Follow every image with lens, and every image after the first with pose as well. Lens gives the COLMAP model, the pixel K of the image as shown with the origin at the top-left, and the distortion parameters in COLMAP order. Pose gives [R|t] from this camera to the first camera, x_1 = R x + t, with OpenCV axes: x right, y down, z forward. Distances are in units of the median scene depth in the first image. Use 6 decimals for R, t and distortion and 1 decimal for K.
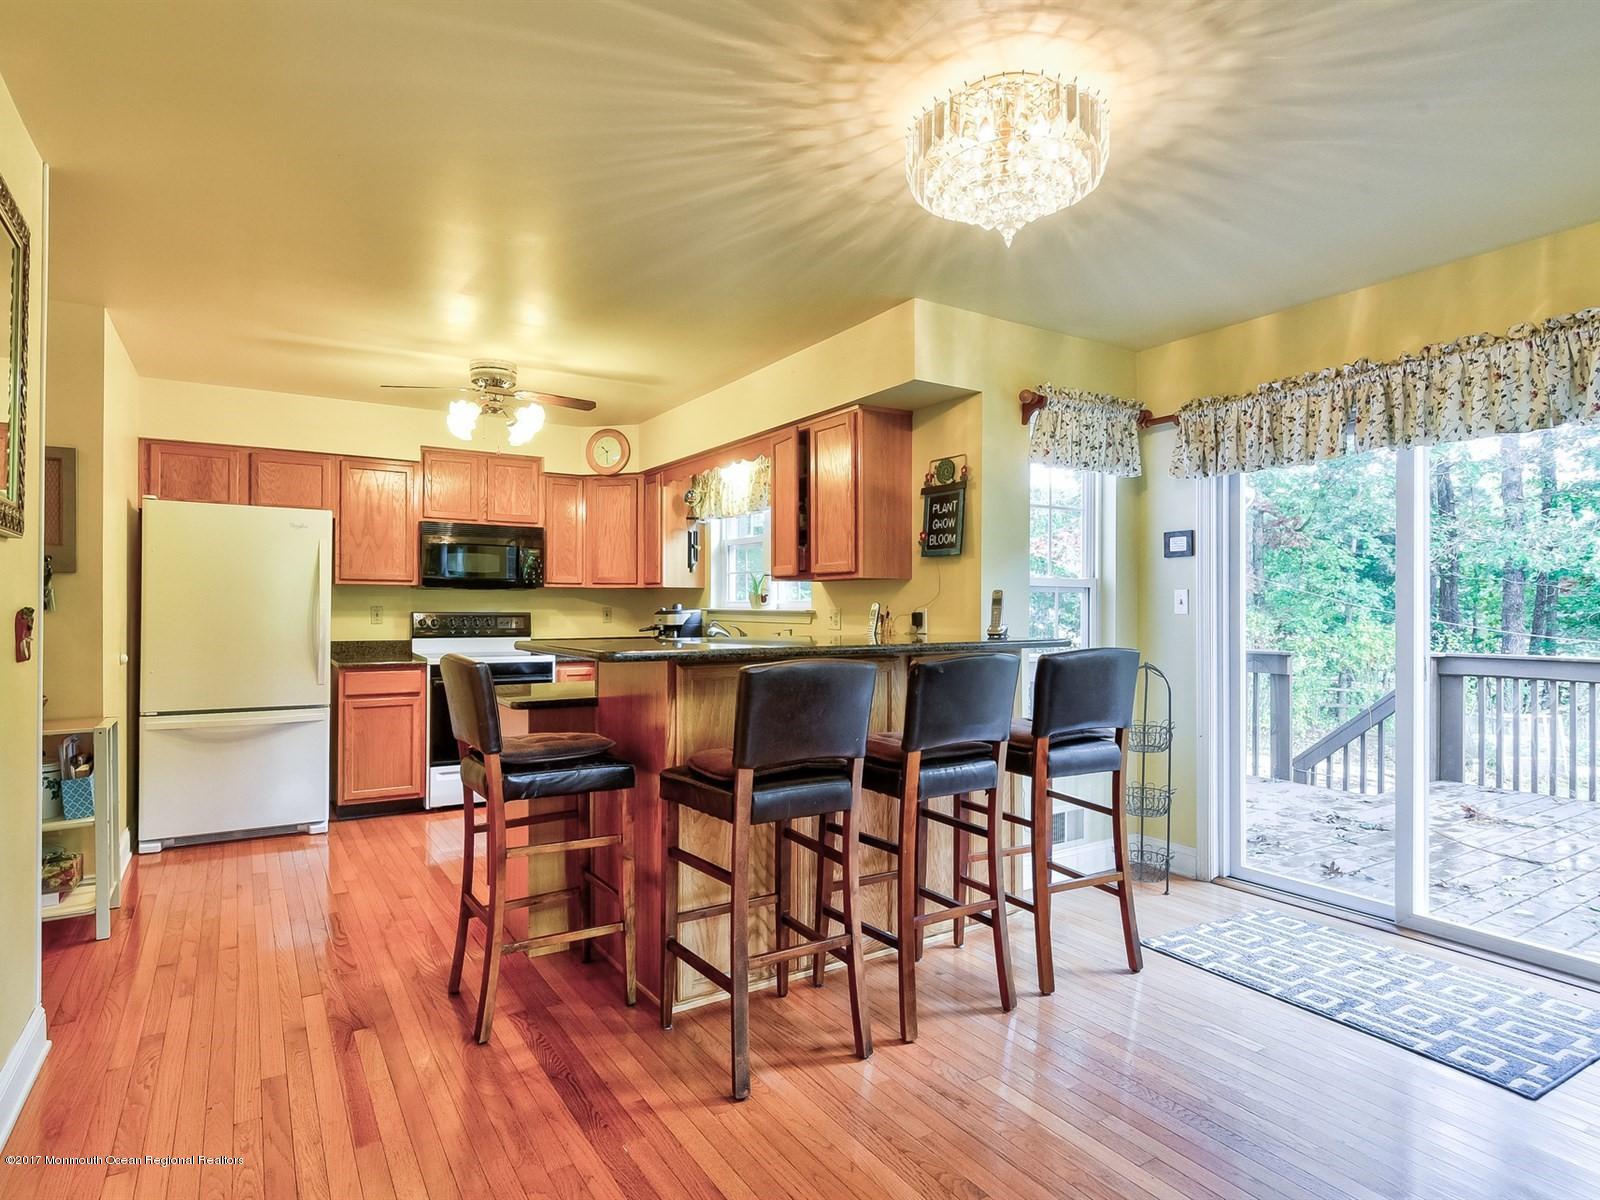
lens RADIAL K [[868.1, 0, 800.4], [0, 868.1, 604.0], [0, 0, 1]] dist [-0.030038, 0.000570]
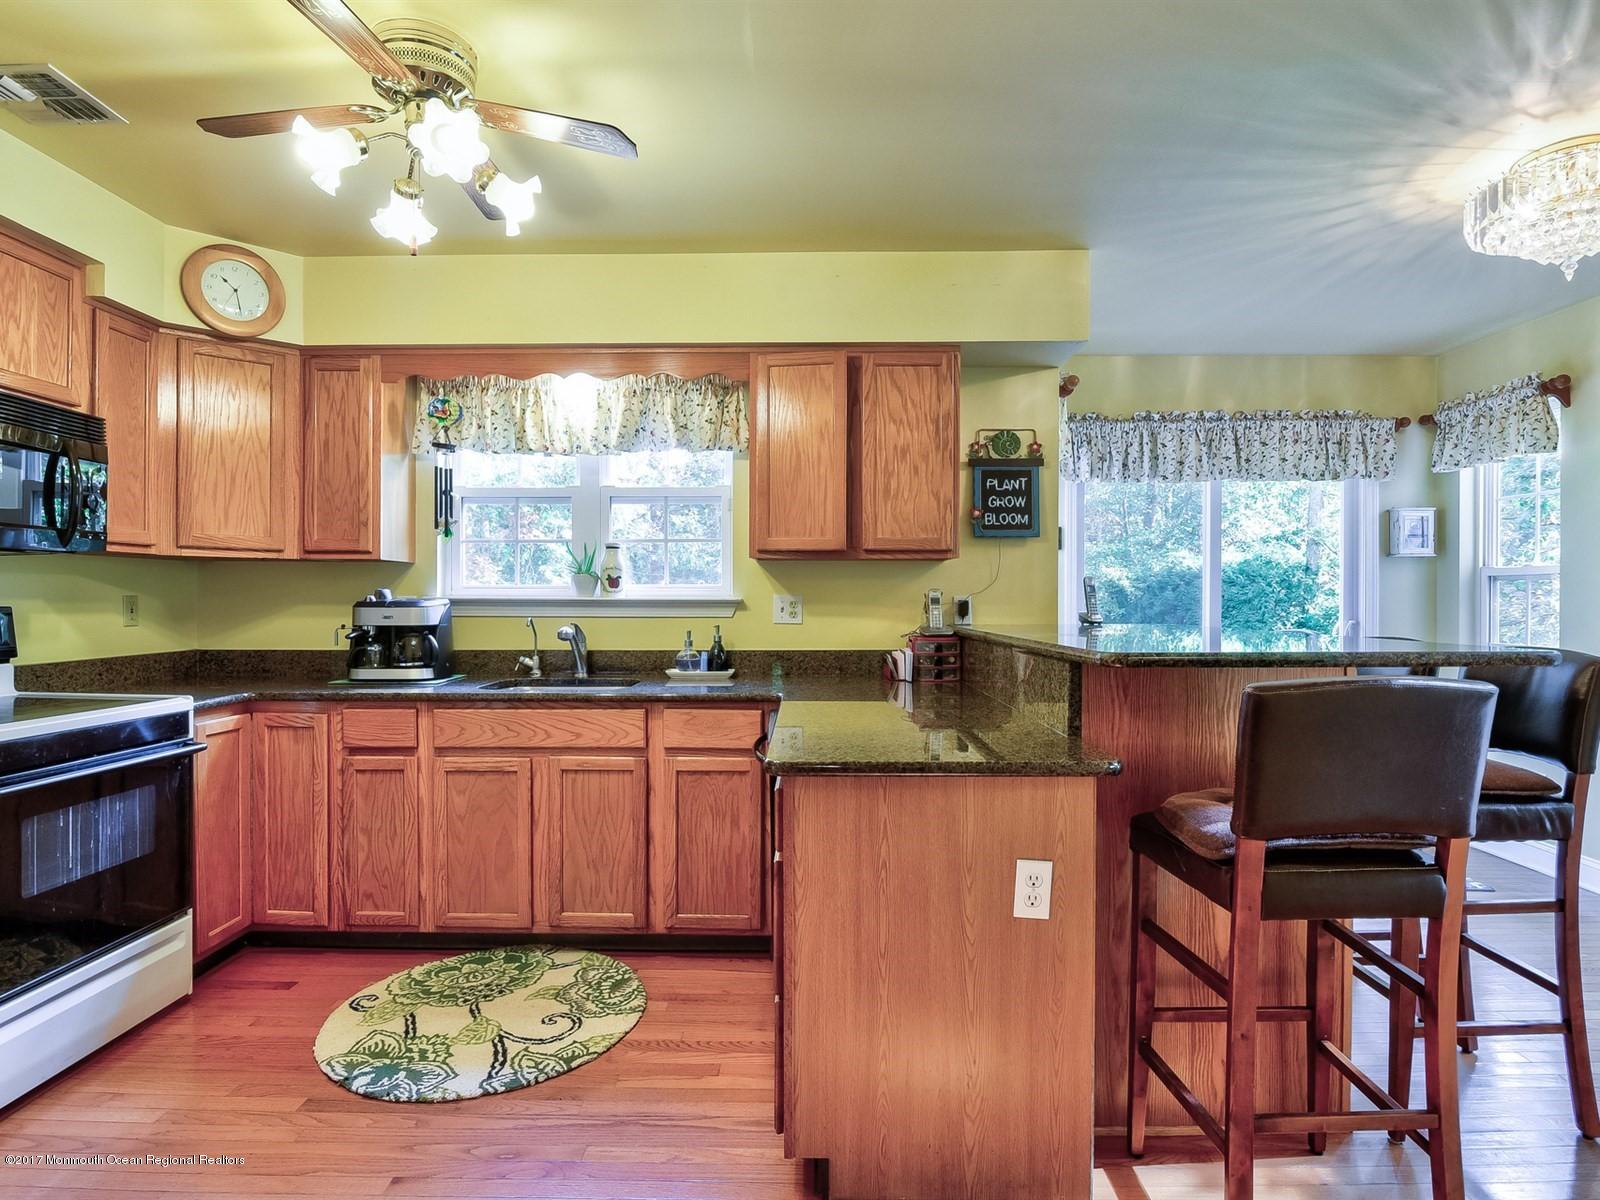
lens RADIAL K [[868.1, 0, 802.1], [0, 868.1, 599.9], [0, 0, 1]] dist [-0.030038, 0.000570]
pose [[0.554683, 0.000999, 0.832061, -0.691170], [-0.001939, 0.999998, 0.000093, 0.009460], [-0.832060, -0.001665, 0.554684, 0.665893]]
